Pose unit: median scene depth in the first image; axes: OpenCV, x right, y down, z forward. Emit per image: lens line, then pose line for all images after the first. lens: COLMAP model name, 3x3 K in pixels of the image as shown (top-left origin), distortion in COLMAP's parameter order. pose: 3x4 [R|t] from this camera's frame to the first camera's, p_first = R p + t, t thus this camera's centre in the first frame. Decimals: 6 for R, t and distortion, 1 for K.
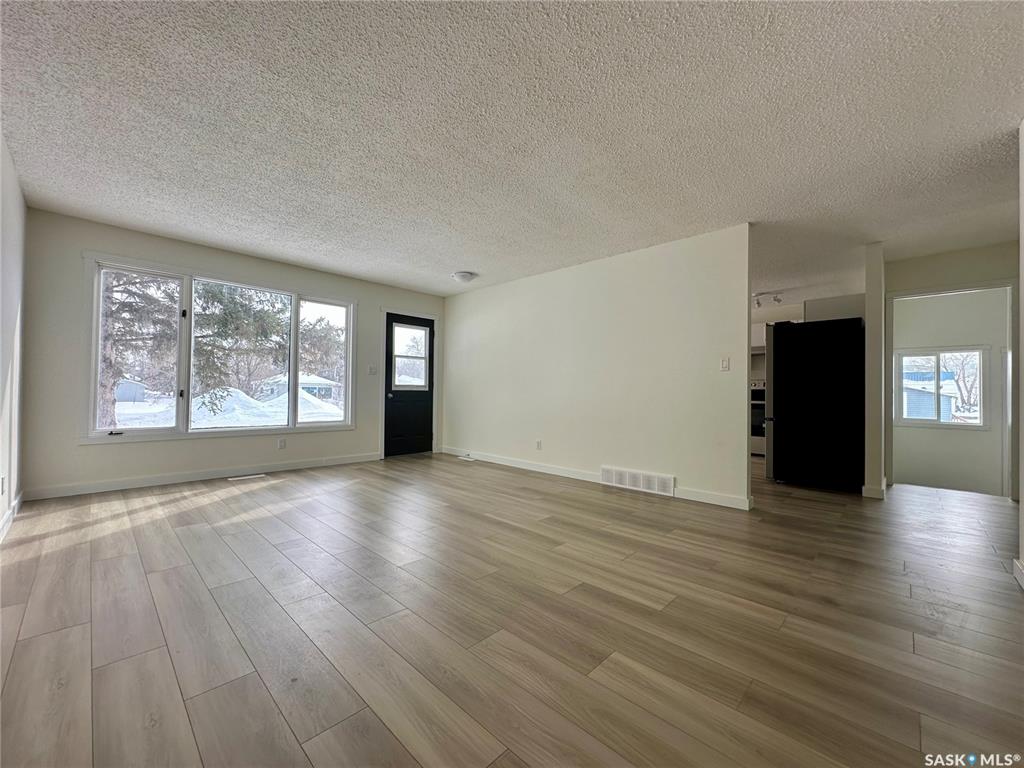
lens RADIAL K [[409.4, 0, 513.1], [0, 409.4, 385.7], [0, 0, 1]] dist [-0.001467, 0.000645]
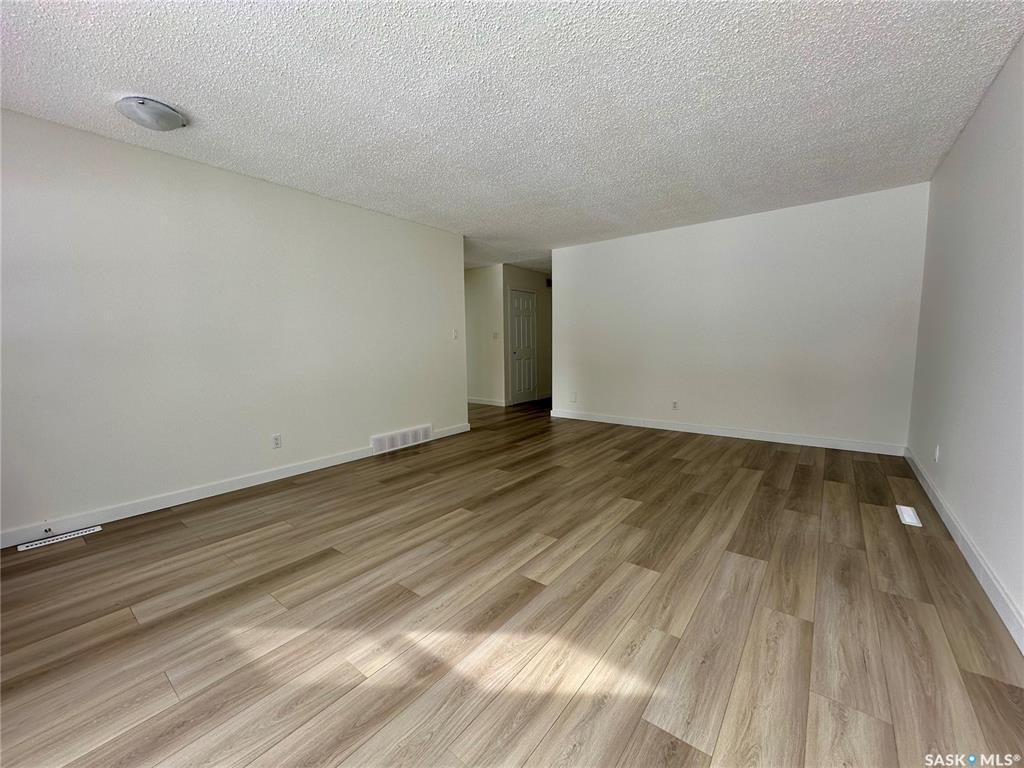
lens RADIAL K [[409.4, 0, 512.1], [0, 409.4, 383.2], [0, 0, 1]] dist [-0.001467, 0.000645]
pose [[-0.104888, -0.108635, 0.988533, -0.911493], [-0.000233, 0.994018, 0.109214, -0.038417], [-0.994484, 0.011225, -0.104286, 0.964597]]
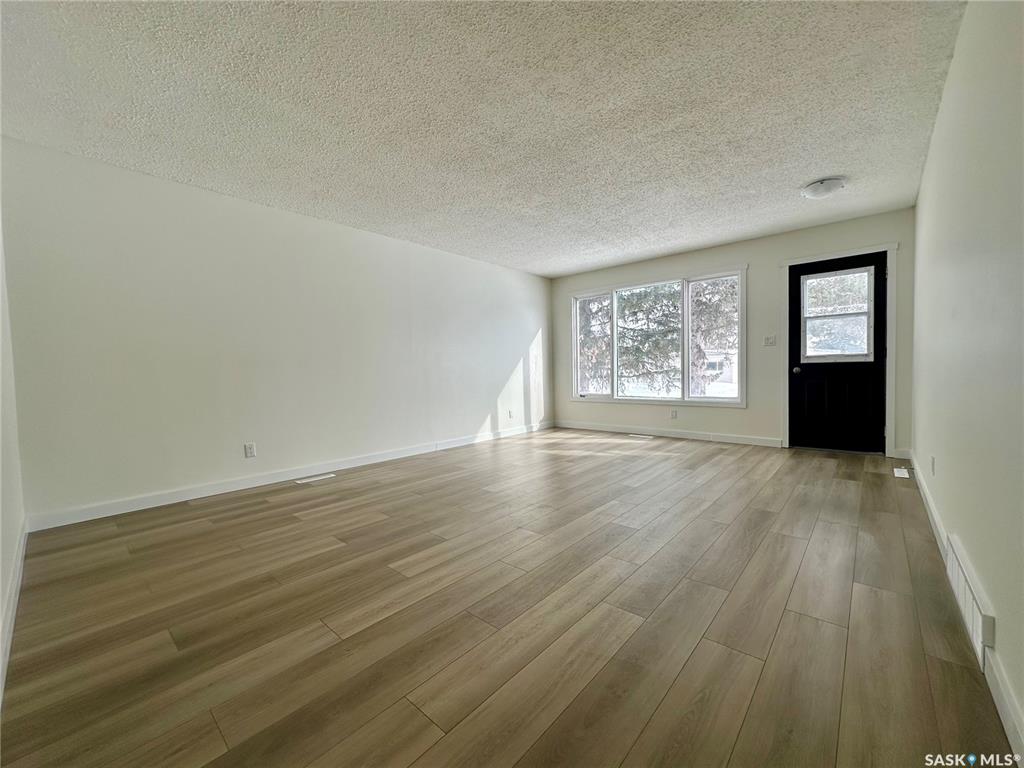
lens RADIAL K [[409.4, 0, 512.9], [0, 409.4, 383.8], [0, 0, 1]] dist [-0.001467, 0.000645]
pose [[0.045036, 0.018581, -0.998813, 0.758988], [0.037567, 0.999088, 0.020280, 0.022779], [0.998279, -0.038436, 0.044297, 0.673343]]
